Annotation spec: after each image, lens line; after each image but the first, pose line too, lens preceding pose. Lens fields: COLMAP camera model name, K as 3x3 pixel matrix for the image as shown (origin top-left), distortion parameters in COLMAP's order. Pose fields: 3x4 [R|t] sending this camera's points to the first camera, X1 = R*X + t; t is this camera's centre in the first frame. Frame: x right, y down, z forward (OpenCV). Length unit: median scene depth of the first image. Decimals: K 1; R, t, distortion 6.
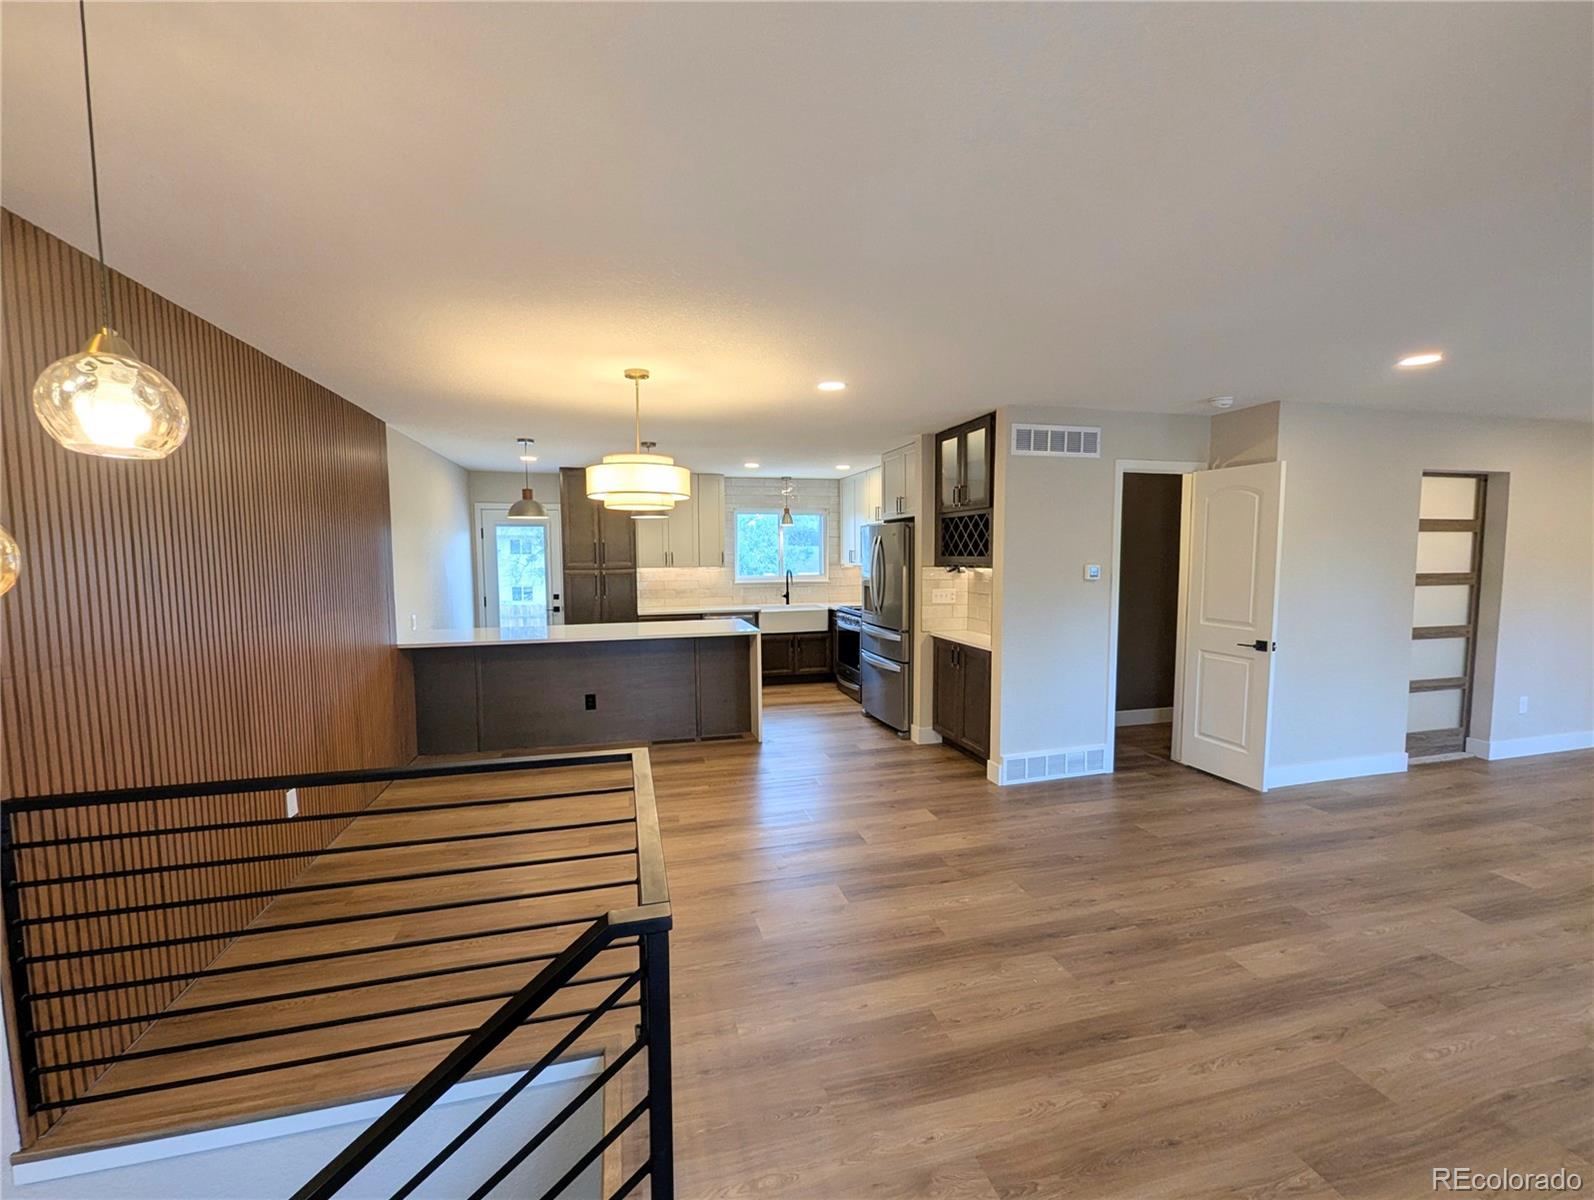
lens RADIAL K [[662.8, 0, 795.4], [0, 662.8, 604.4], [0, 0, 1]] dist [-0.000472, -0.000610]
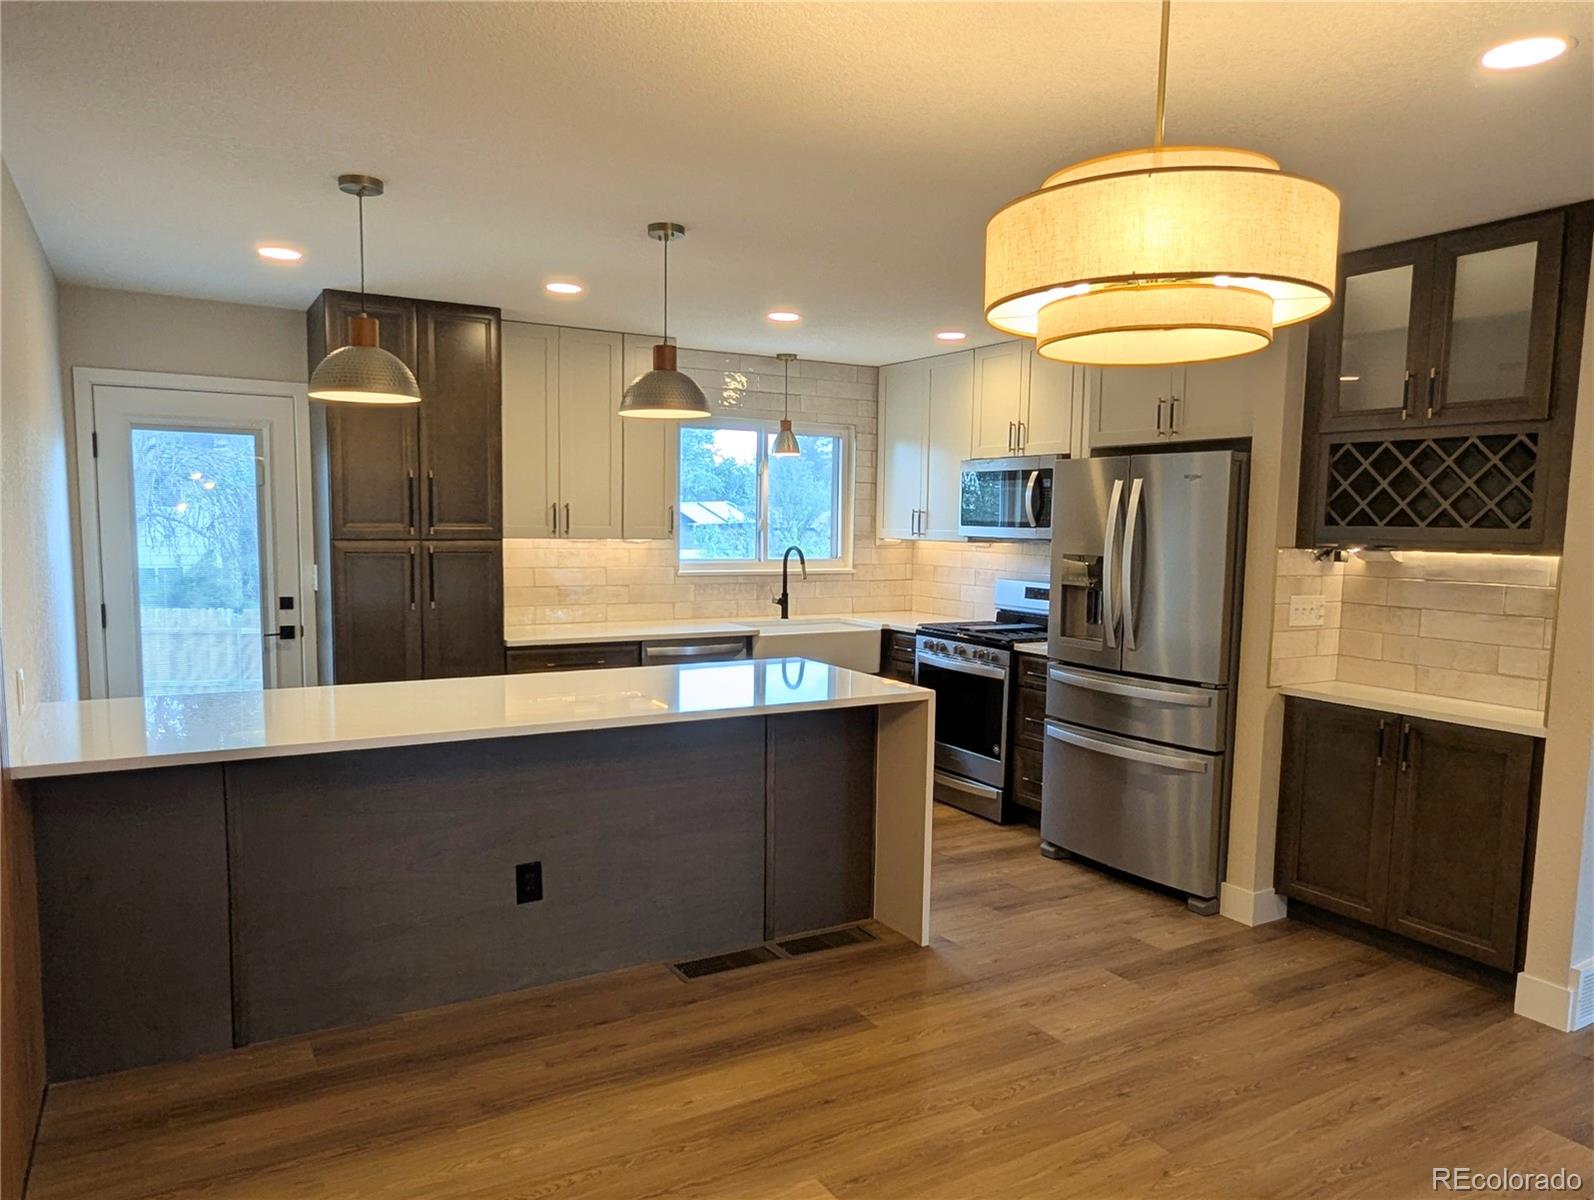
lens RADIAL K [[1090.7, 0, 794.8], [0, 1090.7, 633.5], [0, 0, 1]] dist [-0.004312, 0.000735]
pose [[0.964539, -0.005500, 0.263882, -0.338222], [-0.001779, 0.999625, 0.027335, -0.017379], [-0.263934, -0.026836, 0.964167, 0.356861]]
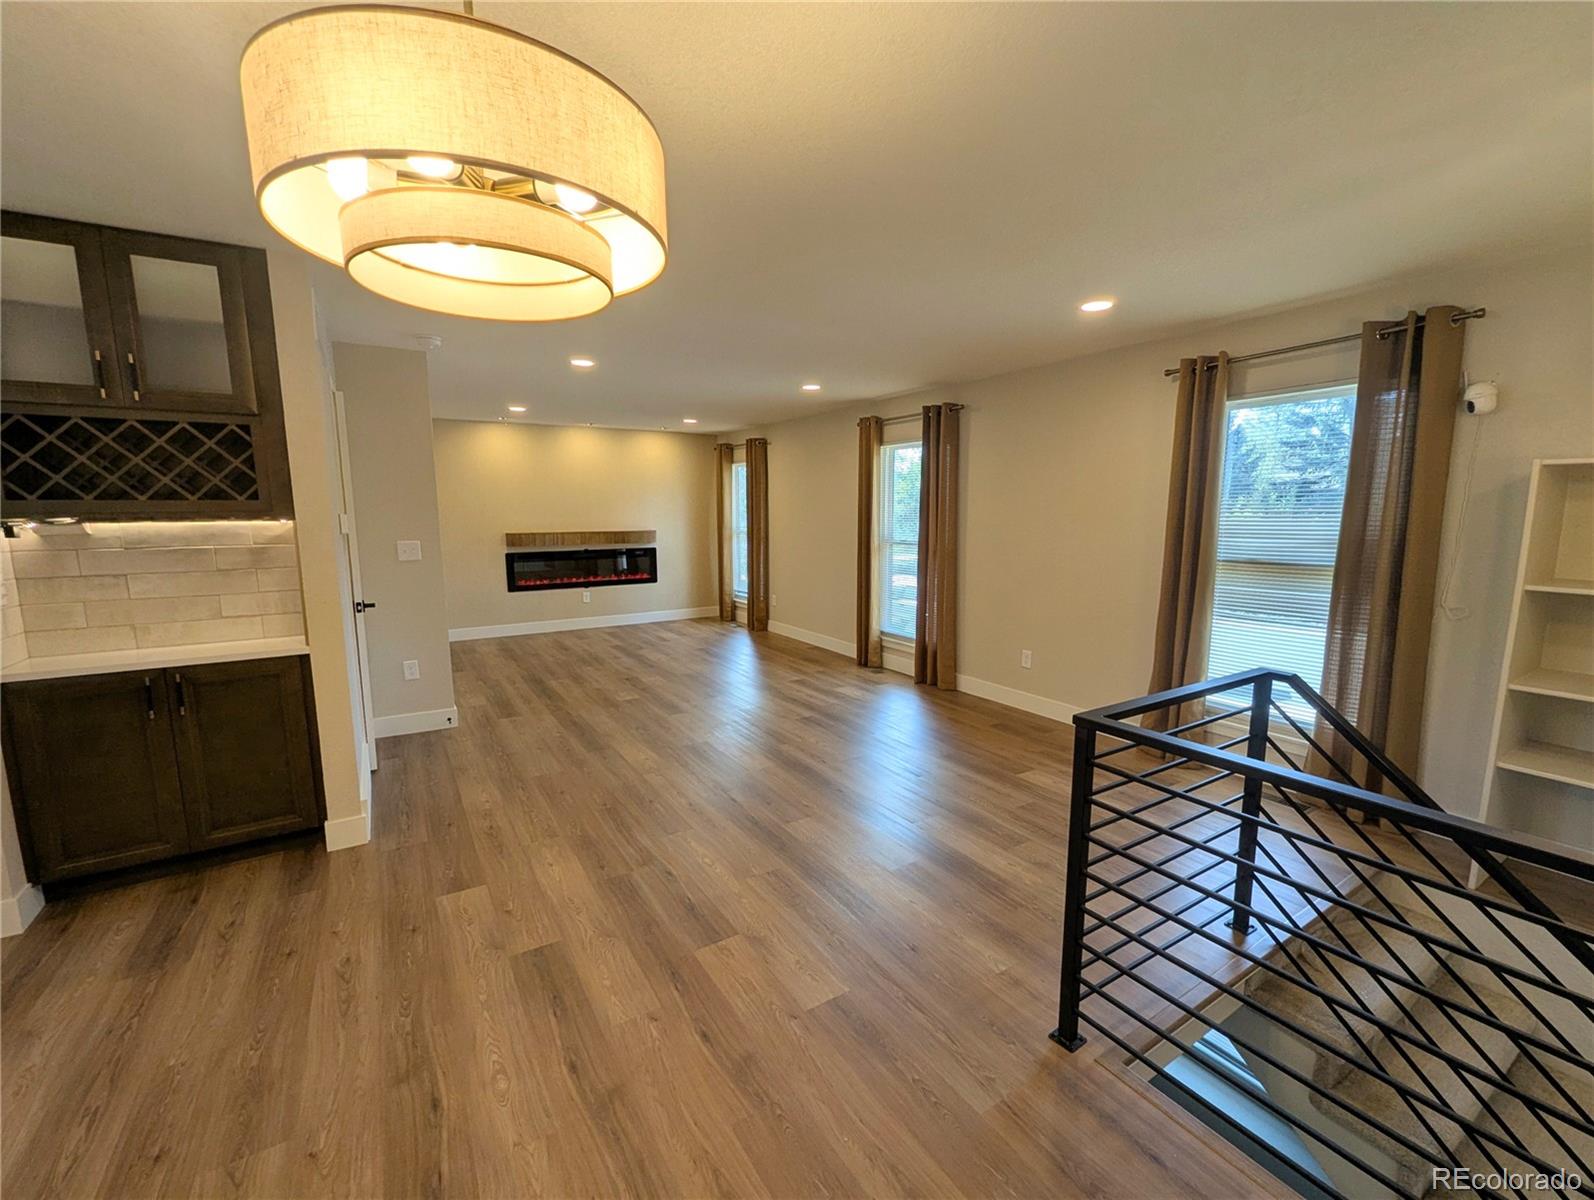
lens RADIAL K [[662.8, 0, 795.4], [0, 662.8, 604.4], [0, 0, 1]] dist [-0.000472, -0.000610]
pose [[-0.289155, -0.130193, 0.948388, -0.358296], [0.082687, 0.983609, 0.160238, -0.031330], [-0.953704, 0.124753, -0.273650, 0.621829]]
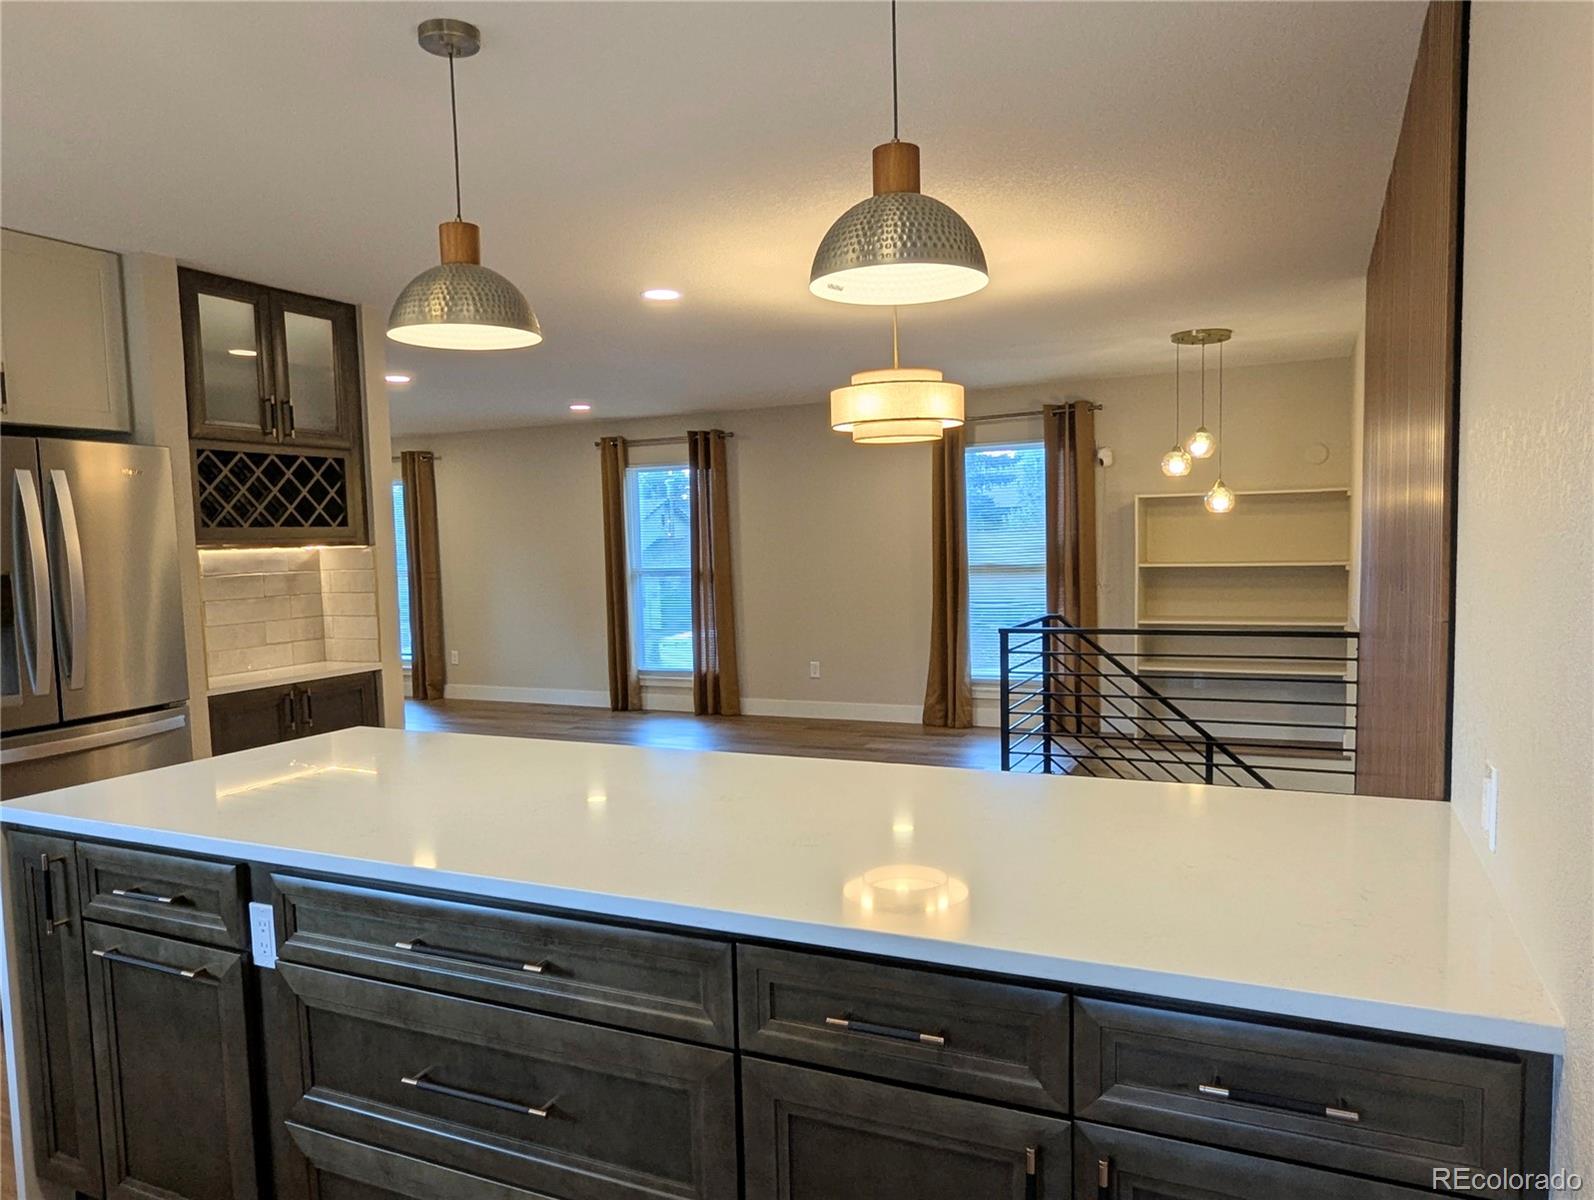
lens RADIAL K [[1090.7, 0, 794.8], [0, 1090.7, 633.5], [0, 0, 1]] dist [-0.004312, 0.000735]
pose [[-0.764582, -0.031952, 0.643734, -0.617916], [0.081470, 0.985968, 0.145703, -0.076808], [-0.639357, 0.163847, -0.751250, 1.322818]]
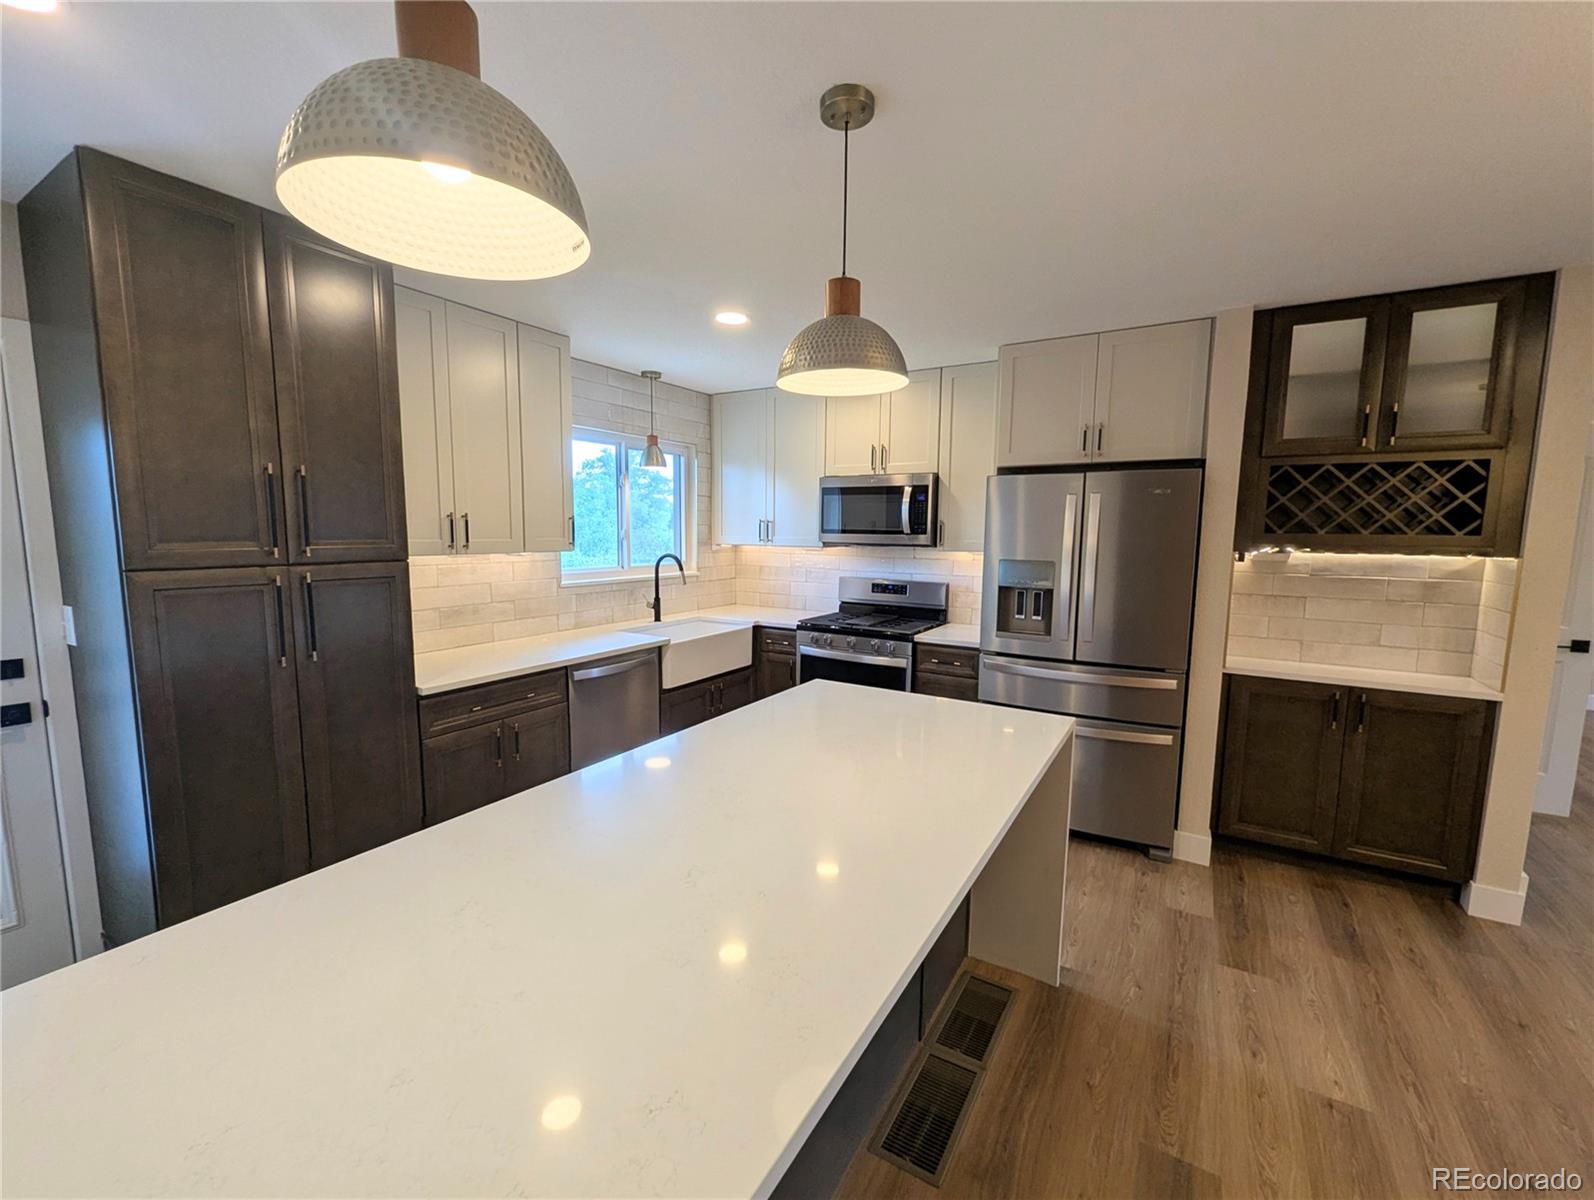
lens RADIAL K [[662.8, 0, 795.4], [0, 662.8, 604.4], [0, 0, 1]] dist [-0.000472, -0.000610]
pose [[0.722721, -0.065041, 0.688072, -0.458023], [0.039472, 0.997821, 0.052861, -0.057748], [-0.690012, -0.011044, 0.723714, 0.860027]]
